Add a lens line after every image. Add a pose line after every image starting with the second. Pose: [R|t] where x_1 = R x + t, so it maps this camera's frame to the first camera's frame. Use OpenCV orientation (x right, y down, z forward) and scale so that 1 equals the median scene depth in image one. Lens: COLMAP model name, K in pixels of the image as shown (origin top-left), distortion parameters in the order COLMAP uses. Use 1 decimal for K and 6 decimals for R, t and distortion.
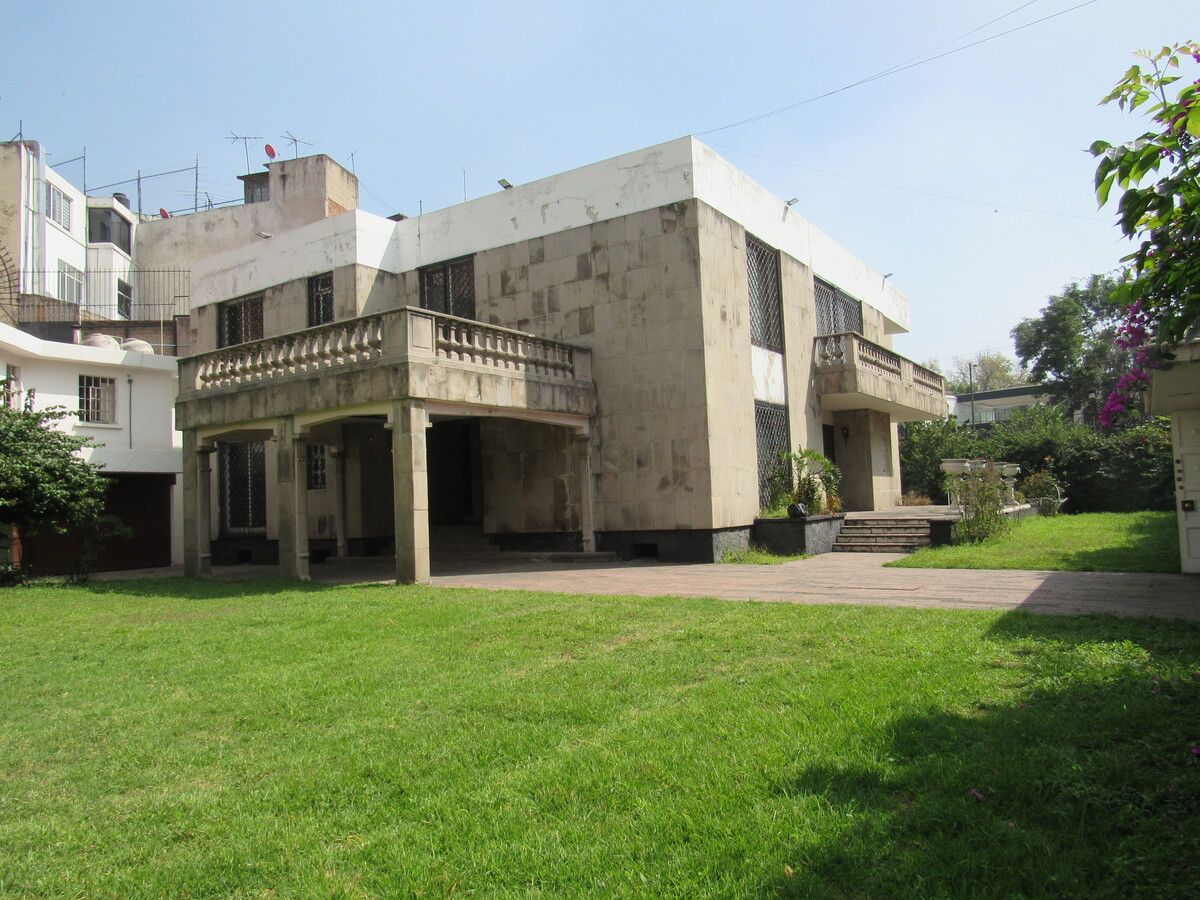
lens RADIAL K [[844.7, 0, 600.0], [0, 844.7, 450.0], [0, 0, 1]] dist [-0.031066, 0.001124]
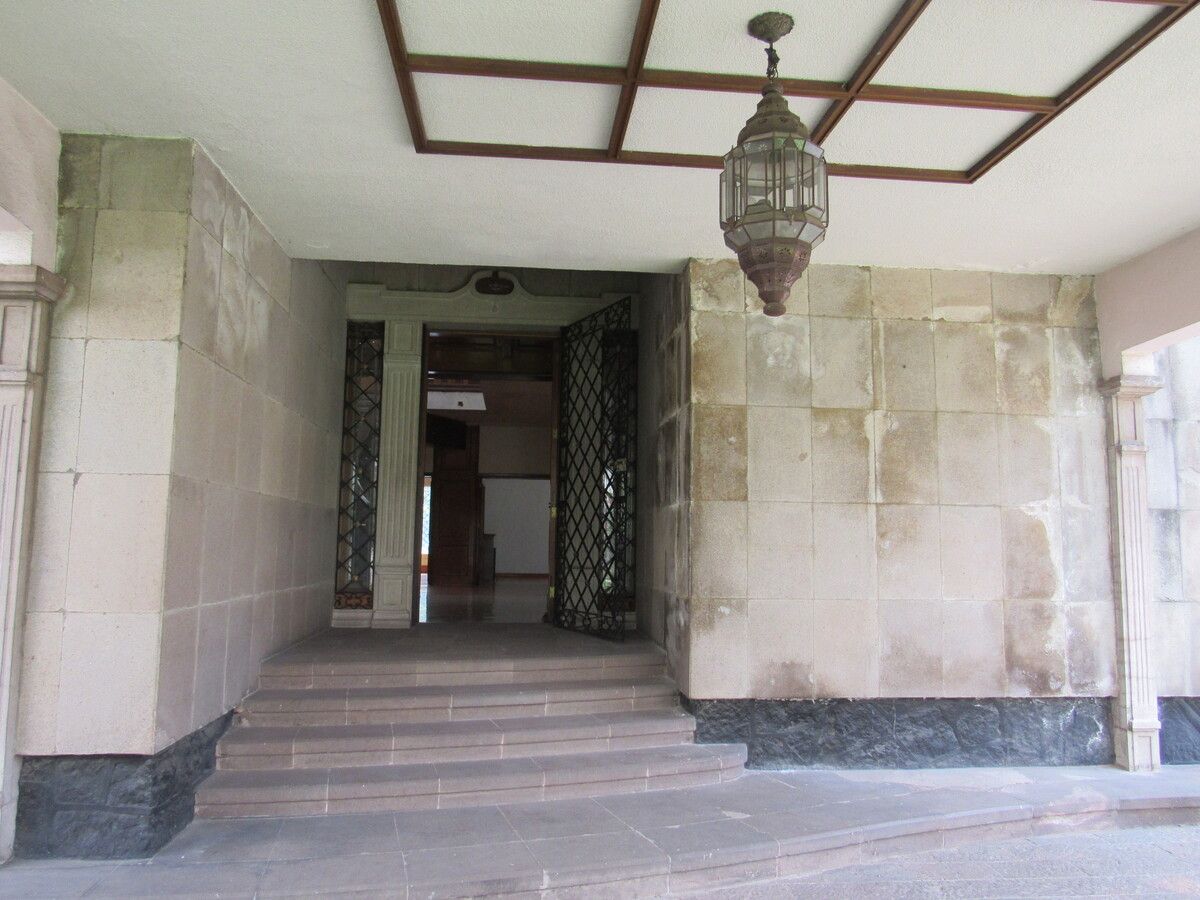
lens RADIAL K [[844.7, 0, 600.0], [0, 844.7, 450.0], [0, 0, 1]] dist [-0.031066, 0.001124]
pose [[0.780511, 0.120267, 0.613464, -0.356910], [-0.086321, 0.992654, -0.084779, 0.050443], [-0.619153, 0.013216, 0.785159, 0.882509]]
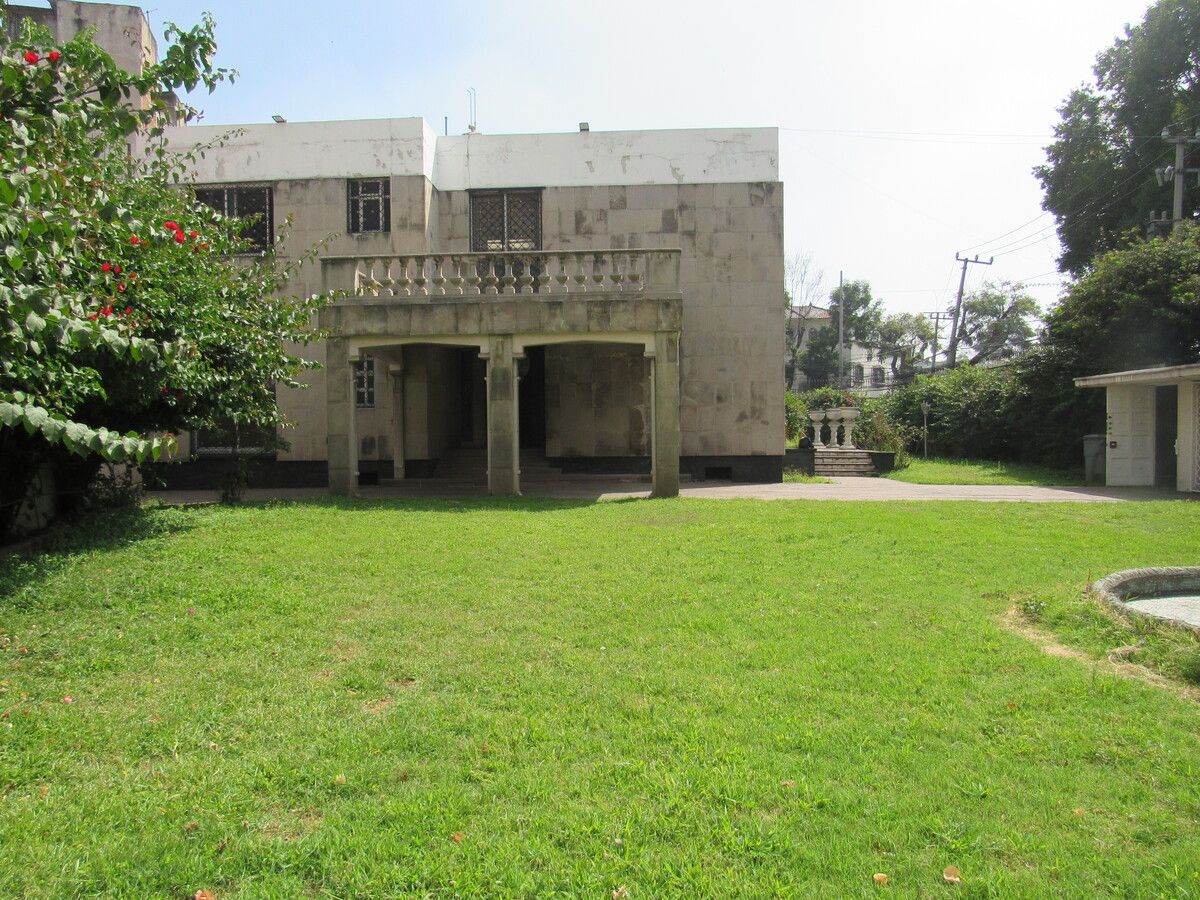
lens RADIAL K [[844.7, 0, 600.0], [0, 844.7, 450.0], [0, 0, 1]] dist [-0.031066, 0.001124]
pose [[0.870950, 0.022743, 0.490845, -0.652424], [-0.057202, 0.996829, 0.055311, 0.029823], [-0.488031, -0.076250, 0.869489, 0.047908]]
